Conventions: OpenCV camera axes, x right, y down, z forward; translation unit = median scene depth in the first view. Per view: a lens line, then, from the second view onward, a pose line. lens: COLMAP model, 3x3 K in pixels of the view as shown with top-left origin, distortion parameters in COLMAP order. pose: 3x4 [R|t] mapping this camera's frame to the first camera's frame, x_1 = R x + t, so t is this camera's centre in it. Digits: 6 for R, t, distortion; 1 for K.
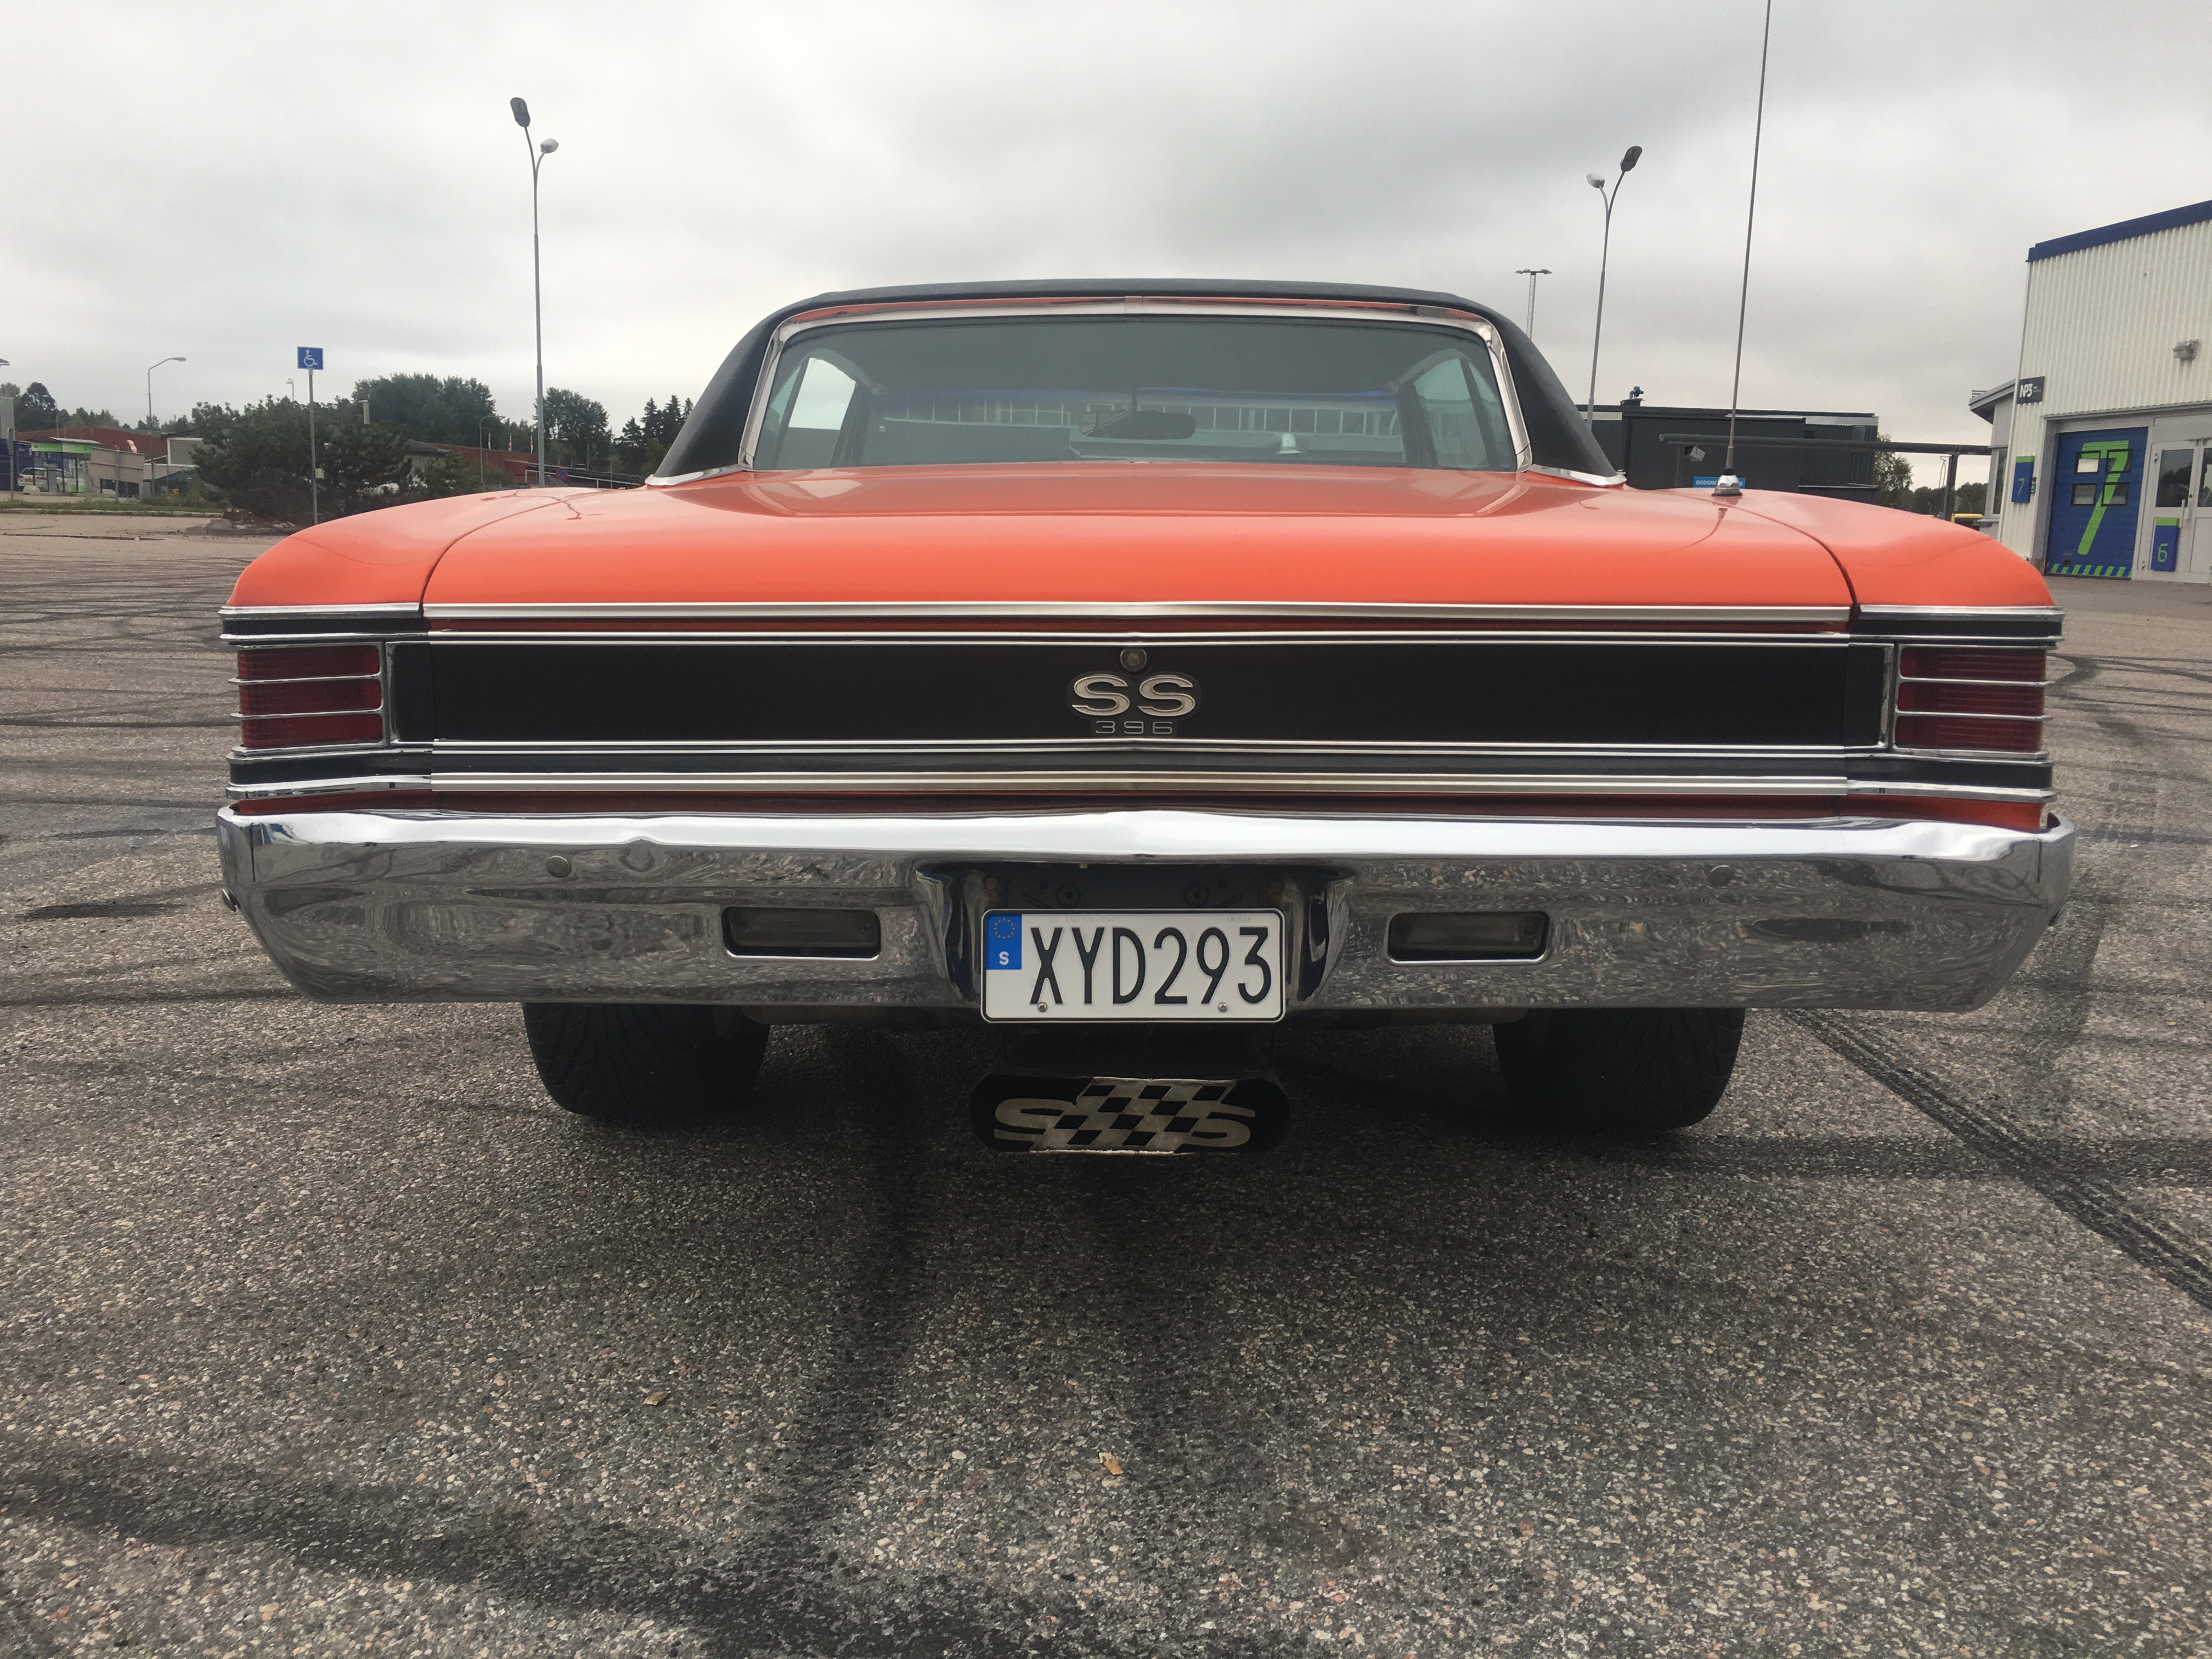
lens RADIAL K [[1887.1, 0, 1119.6], [0, 1887.1, 827.6], [0, 0, 1]] dist [0.070084, -0.084640]
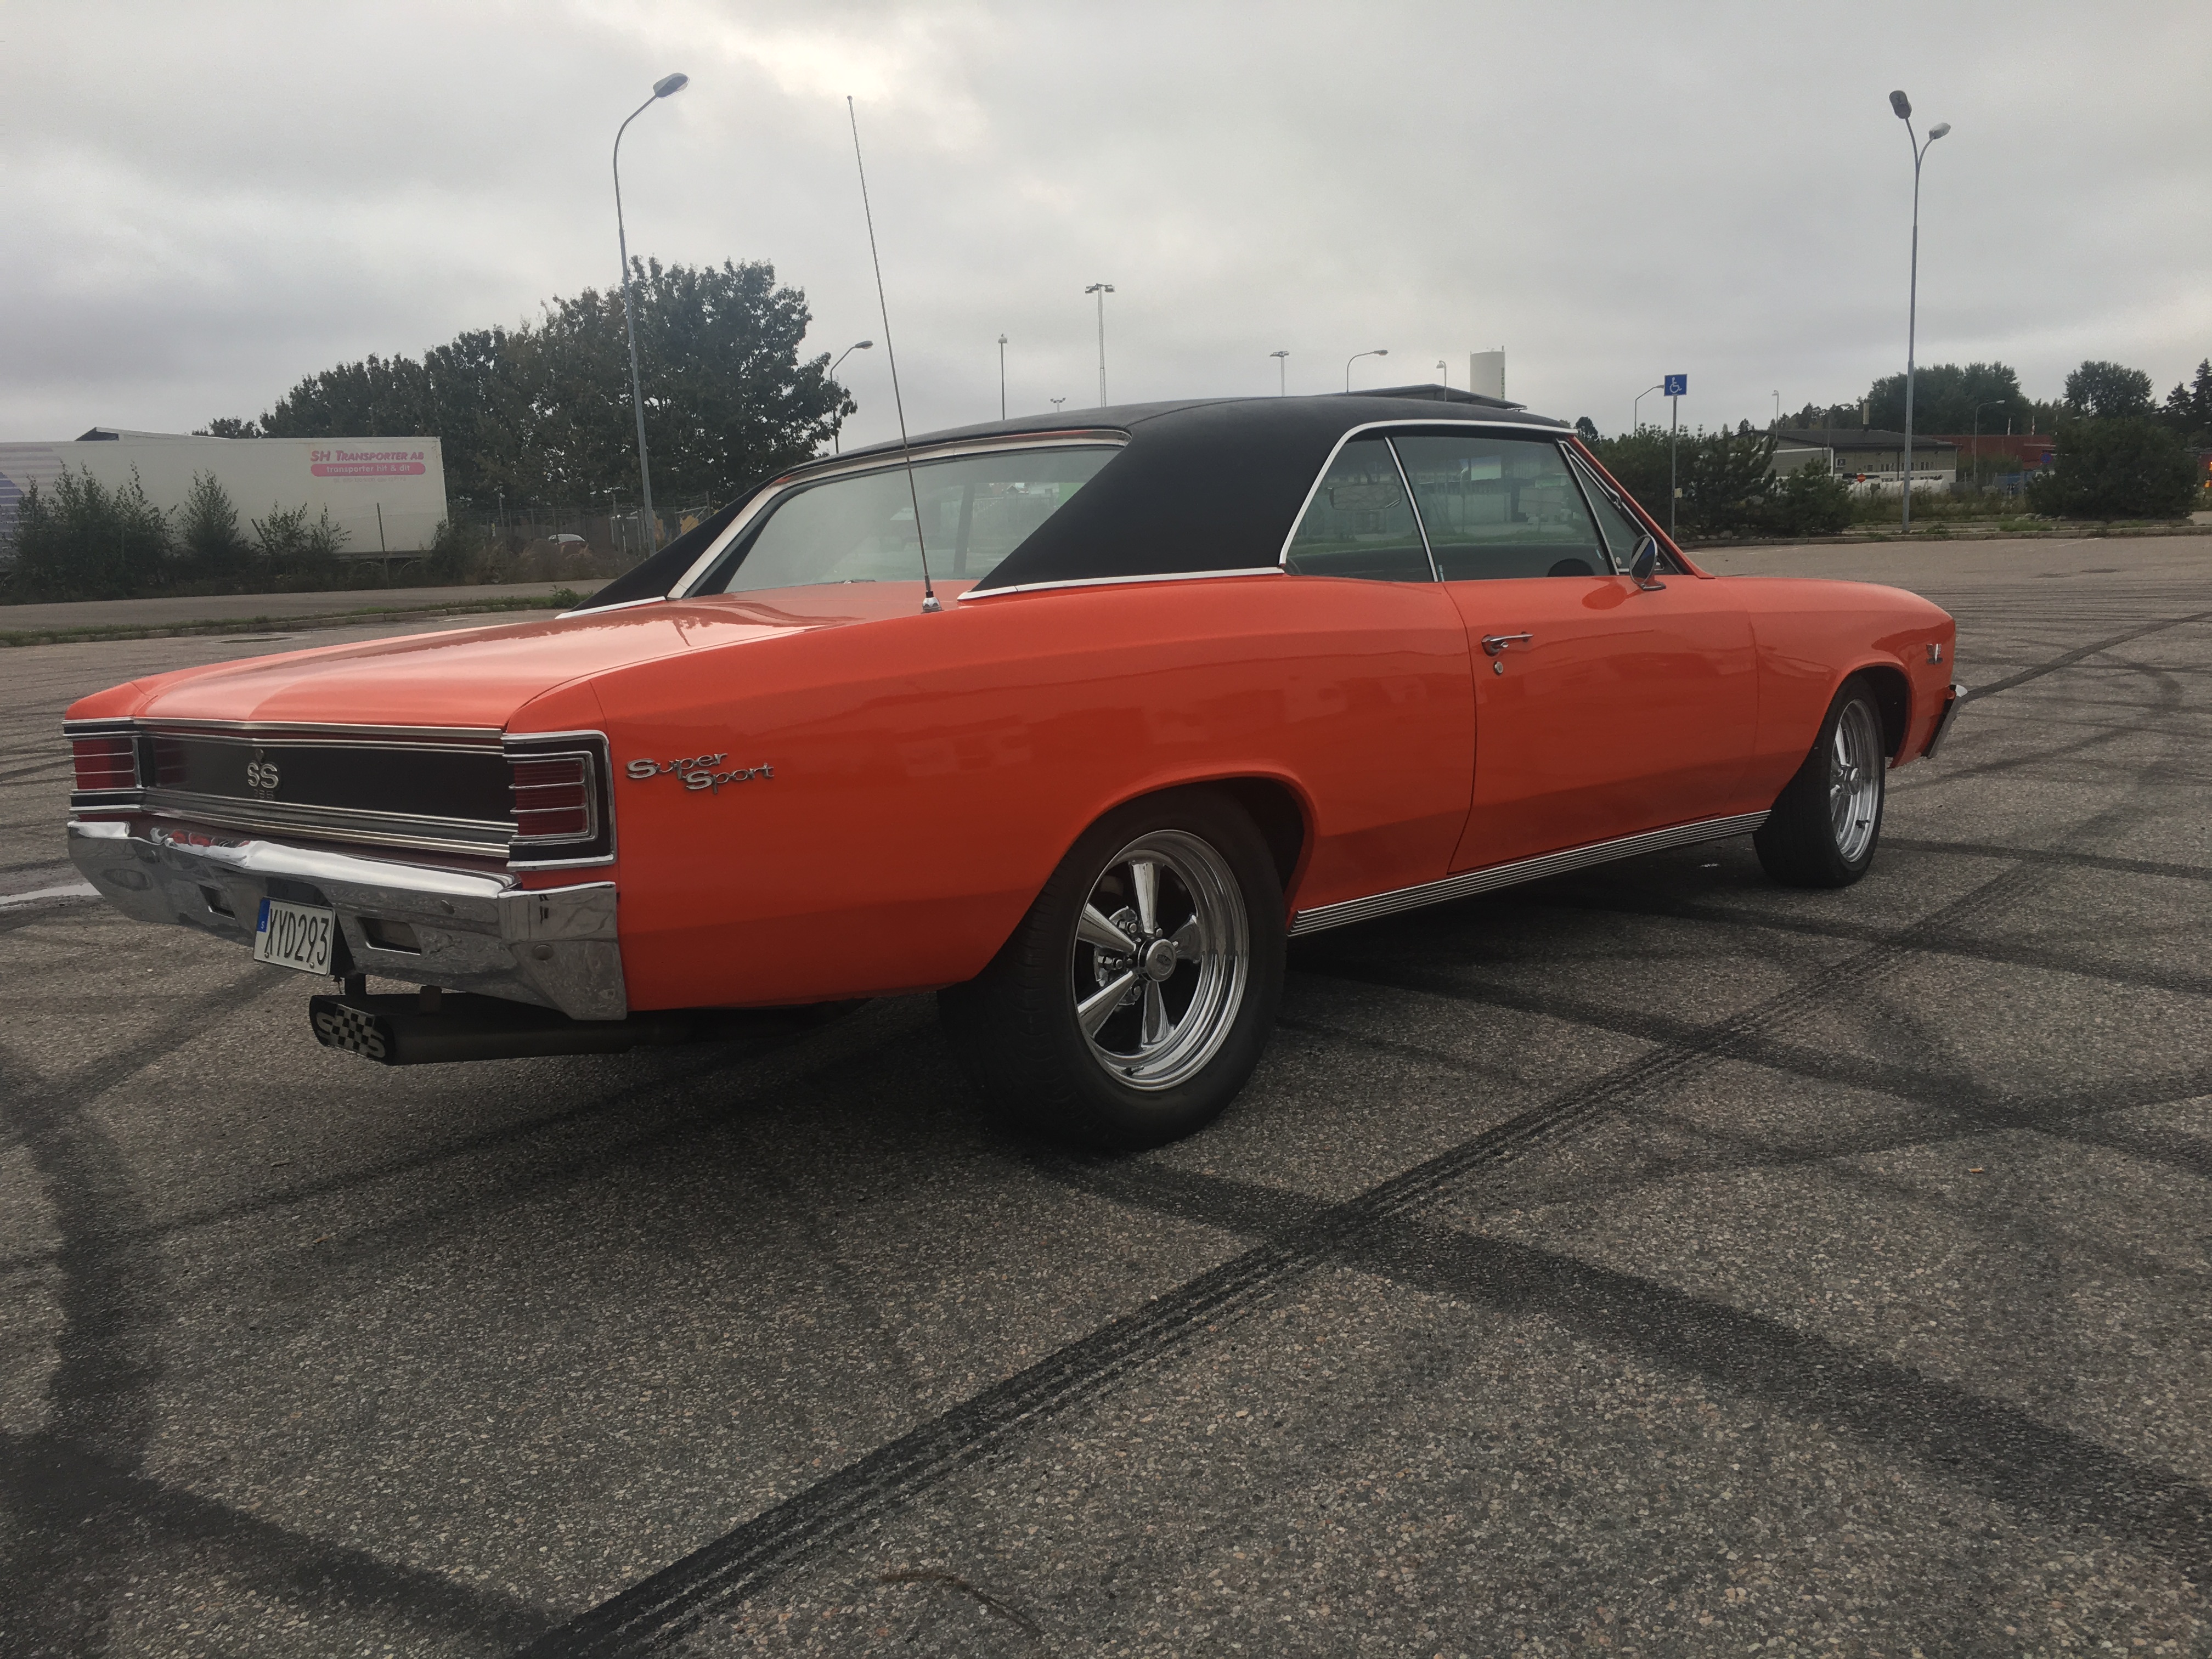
lens RADIAL K [[1887.1, 0, 1104.7], [0, 1887.1, 840.8], [0, 0, 1]] dist [0.070084, -0.084640]
pose [[0.724954, 0.052047, -0.686828, 1.030029], [-0.047091, 0.998553, 0.025964, -0.054036], [0.687186, 0.013520, 0.726356, 0.164526]]
